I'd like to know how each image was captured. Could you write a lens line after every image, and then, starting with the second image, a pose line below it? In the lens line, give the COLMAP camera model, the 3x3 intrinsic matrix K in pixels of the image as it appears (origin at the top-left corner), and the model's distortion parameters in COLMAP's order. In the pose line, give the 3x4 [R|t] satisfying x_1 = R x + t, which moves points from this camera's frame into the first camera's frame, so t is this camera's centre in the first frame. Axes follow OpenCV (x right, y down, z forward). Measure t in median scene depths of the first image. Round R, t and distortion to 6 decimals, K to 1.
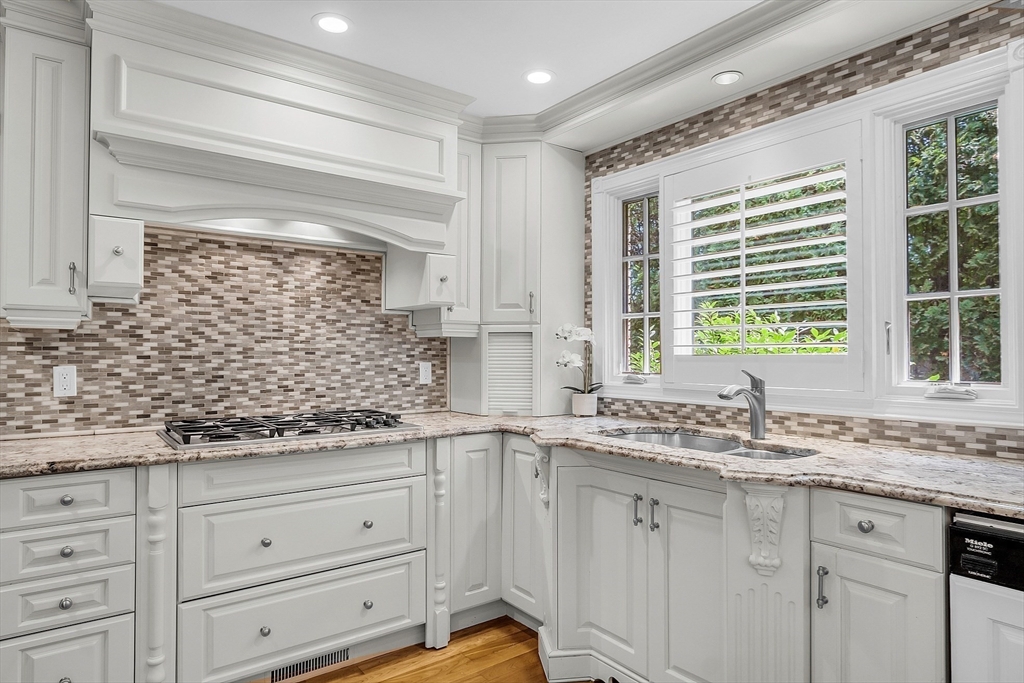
lens RADIAL K [[600.3, 0, 512.8], [0, 600.3, 343.8], [0, 0, 1]] dist [-0.008144, 0.001069]
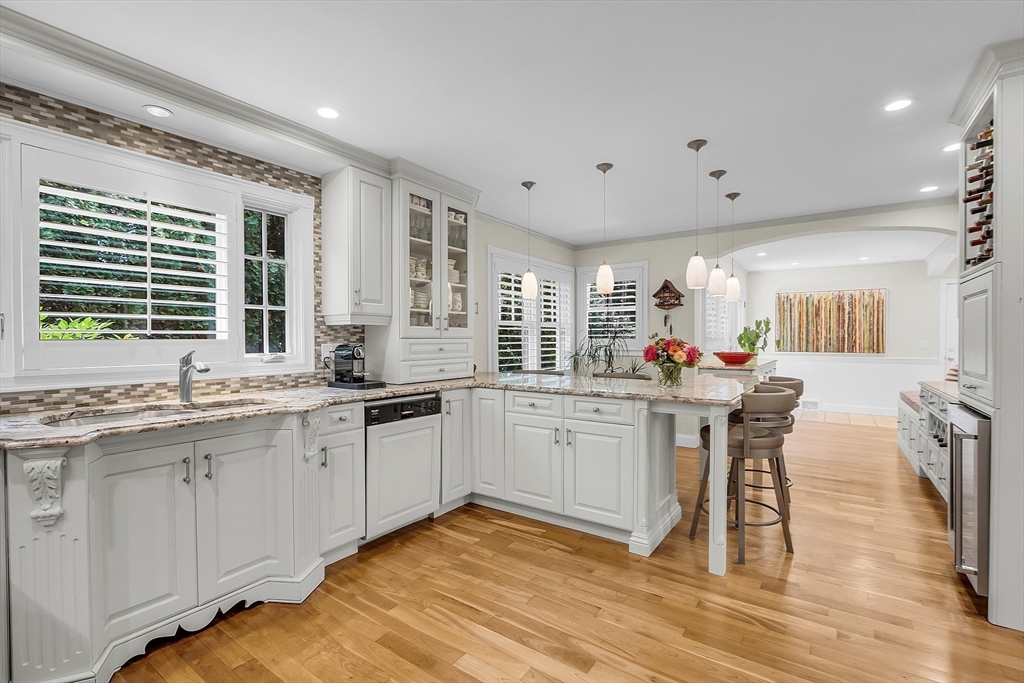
lens RADIAL K [[457.1, 0, 510.8], [0, 457.1, 345.1], [0, 0, 1]] dist [-0.016719, 0.000083]
pose [[-0.303264, -0.011647, 0.952836, -0.695246], [-0.013559, 0.999877, 0.007907, 0.012276], [-0.952810, -0.010522, -0.303384, 0.559242]]
